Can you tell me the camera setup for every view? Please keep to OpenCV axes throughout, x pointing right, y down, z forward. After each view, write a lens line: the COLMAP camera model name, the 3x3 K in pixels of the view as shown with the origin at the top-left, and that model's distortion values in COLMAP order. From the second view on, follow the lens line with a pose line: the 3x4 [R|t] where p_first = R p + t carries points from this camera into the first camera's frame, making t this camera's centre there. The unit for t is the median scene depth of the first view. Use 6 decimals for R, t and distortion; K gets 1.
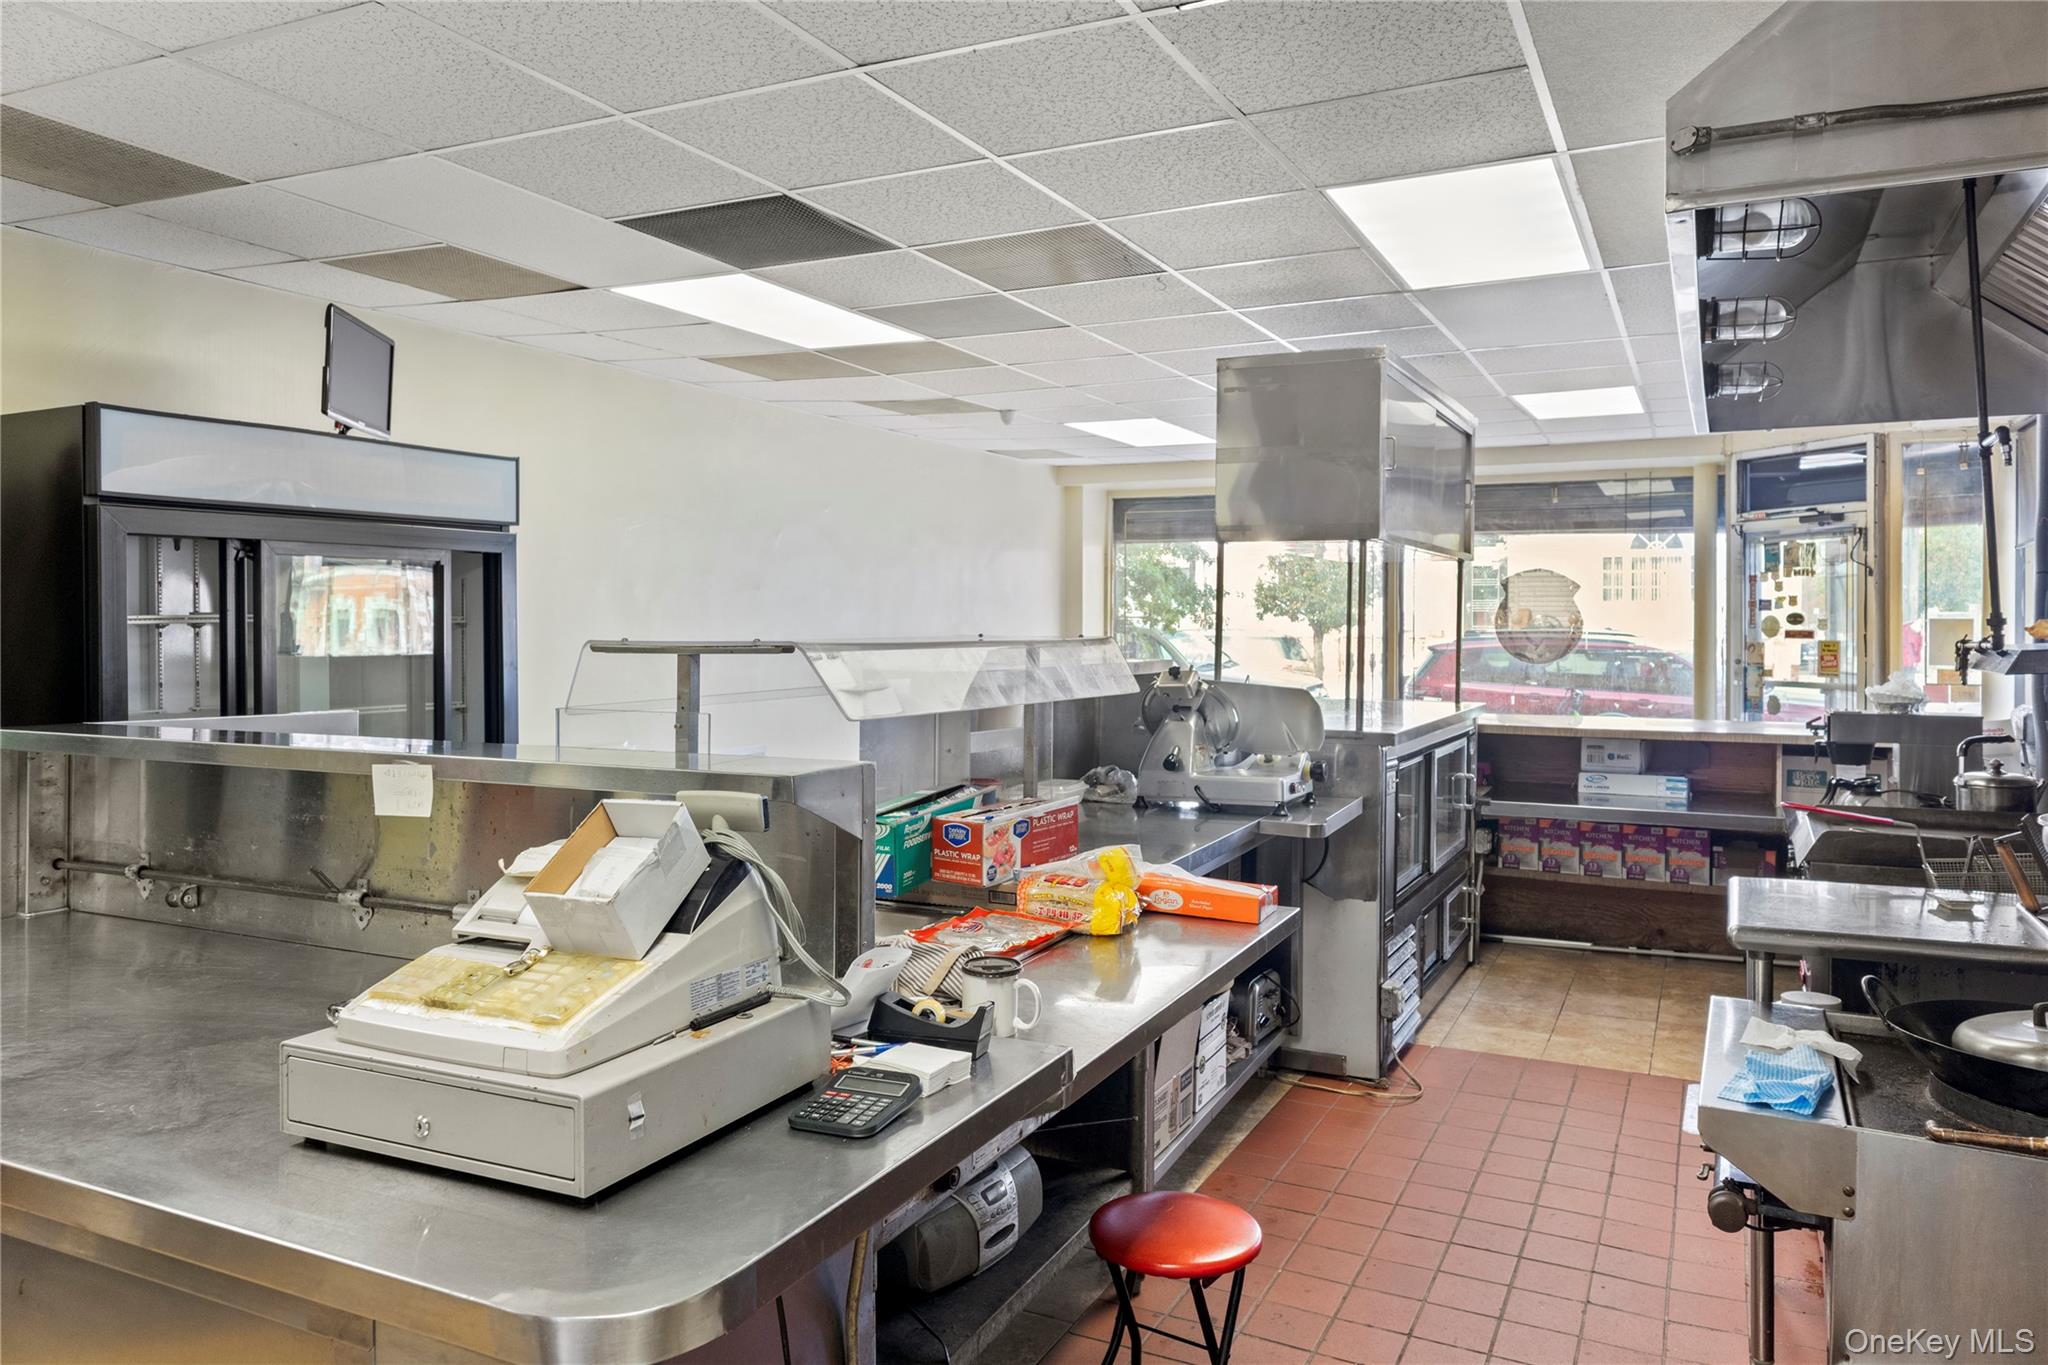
lens RADIAL K [[1414.1, 0, 1022.3], [0, 1414.1, 629.5], [0, 0, 1]] dist [0.001289, 0.001107]
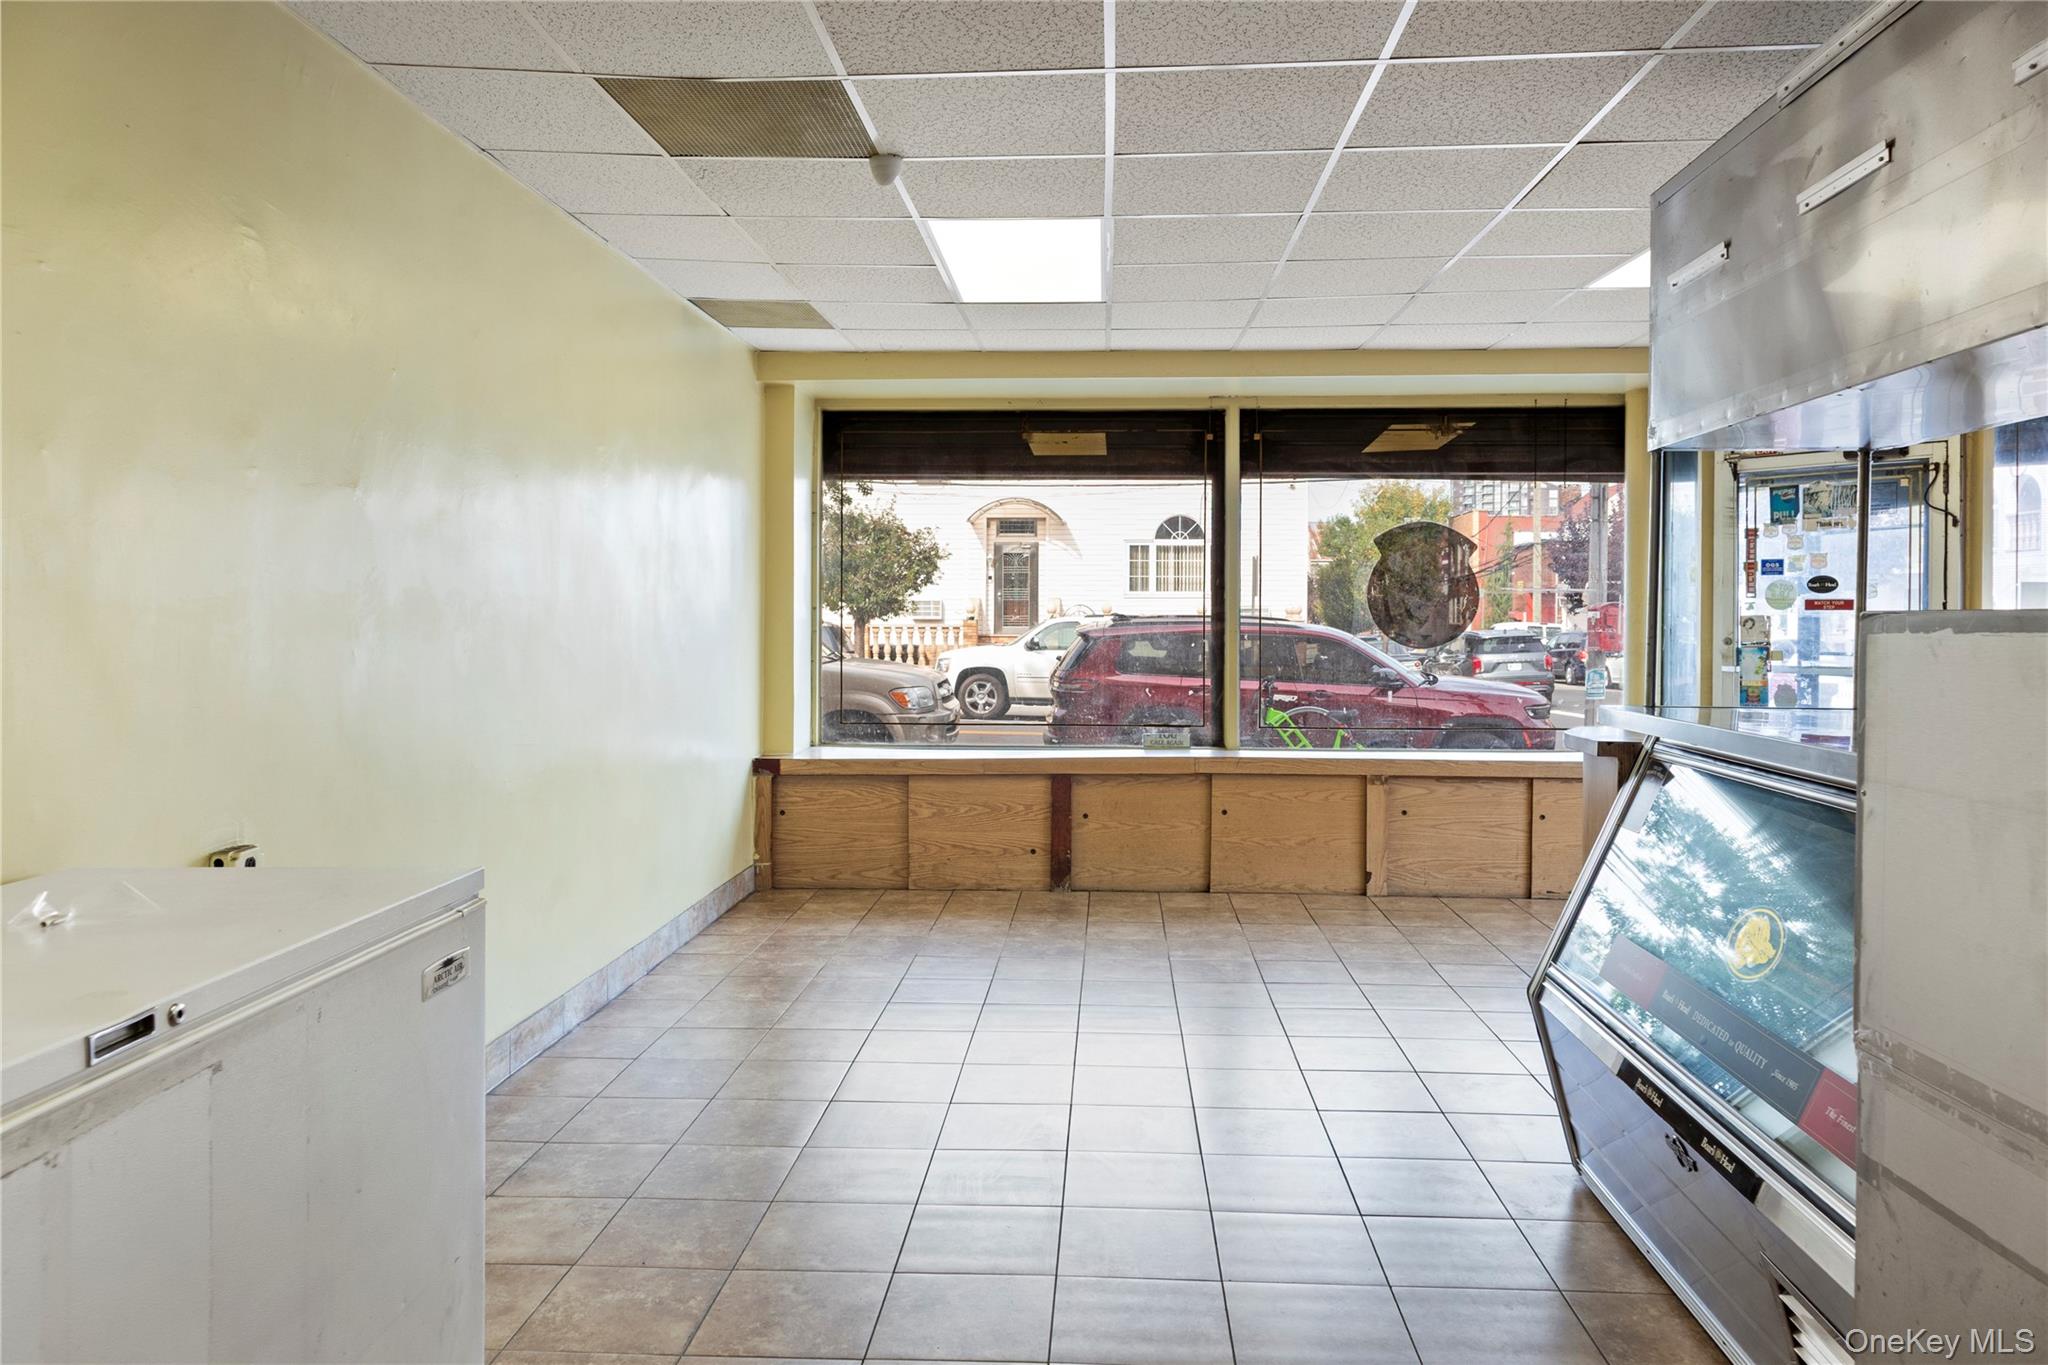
lens RADIAL K [[1414.1, 0, 1022.3], [0, 1414.1, 629.5], [0, 0, 1]] dist [0.001289, 0.001107]
pose [[0.923057, -0.001104, 0.384663, -0.138838], [-0.000361, 0.999993, 0.003737, 0.013113], [-0.384664, -0.003588, 0.923050, 0.421069]]
